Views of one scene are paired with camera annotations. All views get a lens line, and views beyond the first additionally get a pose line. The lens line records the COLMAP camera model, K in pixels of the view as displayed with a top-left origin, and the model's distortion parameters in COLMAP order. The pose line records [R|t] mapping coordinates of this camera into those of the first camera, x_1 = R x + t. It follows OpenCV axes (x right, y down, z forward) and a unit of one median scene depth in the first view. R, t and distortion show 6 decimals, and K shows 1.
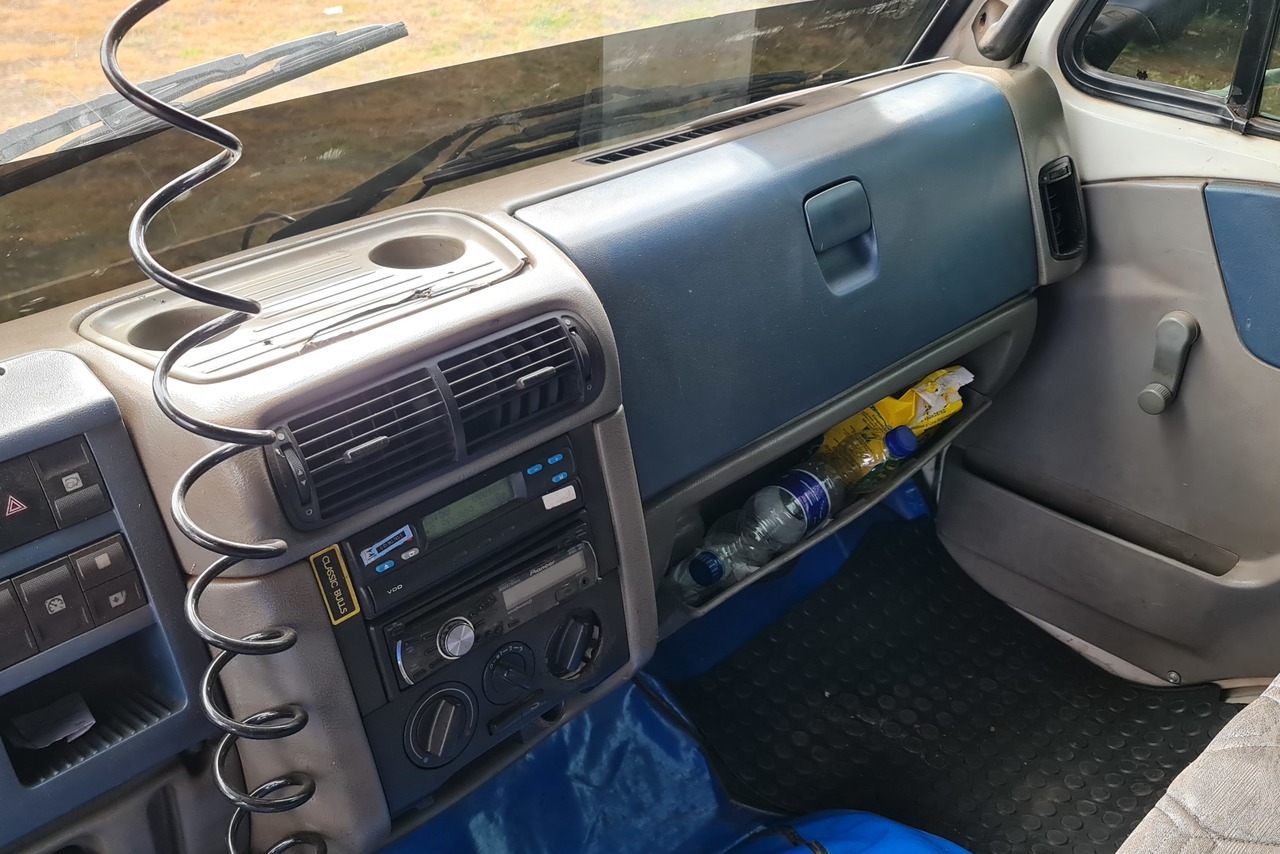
lens RADIAL K [[1298.4, 0, 634.5], [0, 1298.4, 435.2], [0, 0, 1]] dist [0.008506, 0.042012]
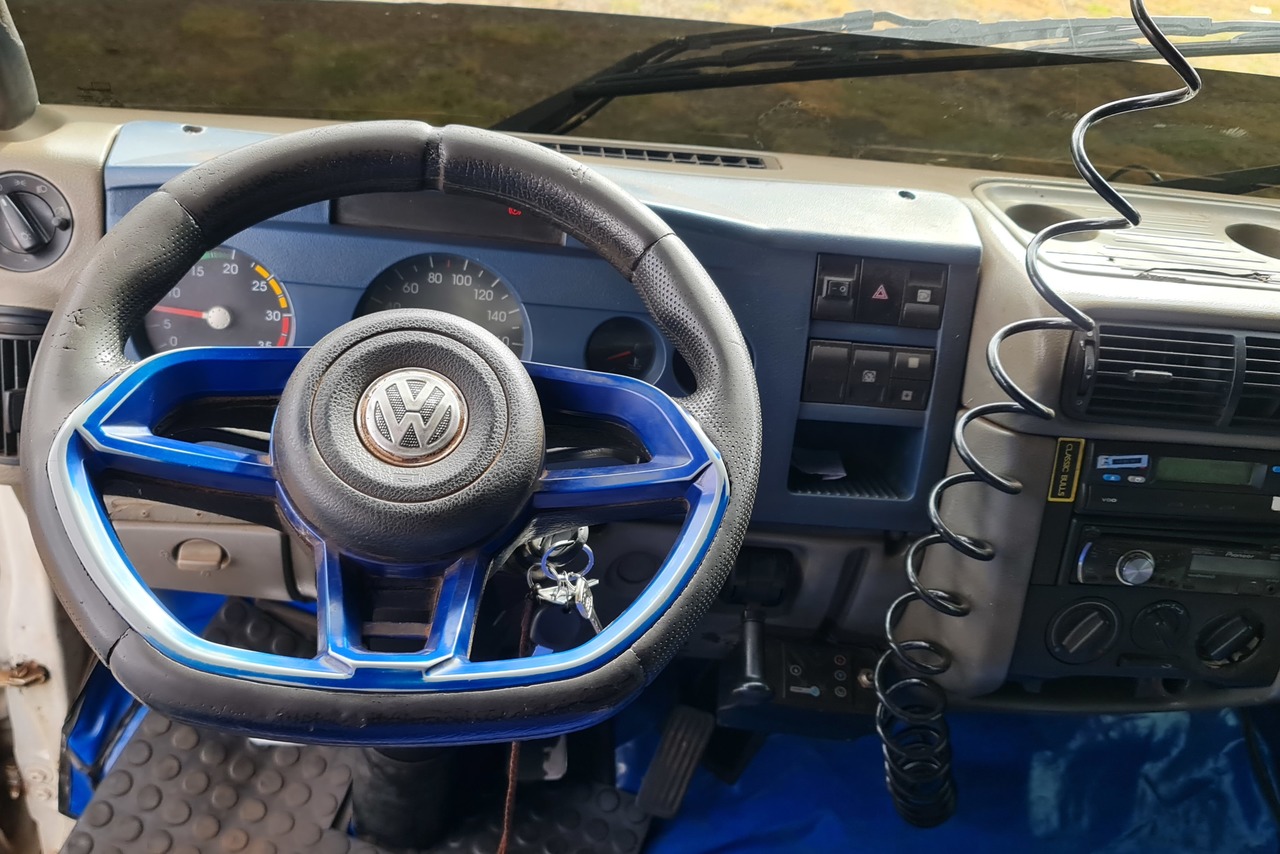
lens RADIAL K [[1298.4, 0, 634.5], [0, 1298.4, 435.2], [0, 0, 1]] dist [0.008506, 0.042012]
pose [[0.766443, 0.448600, -0.459698, -0.005188], [-0.434158, 0.889264, 0.143934, 0.087866], [0.473362, 0.089264, 0.876334, -0.207230]]
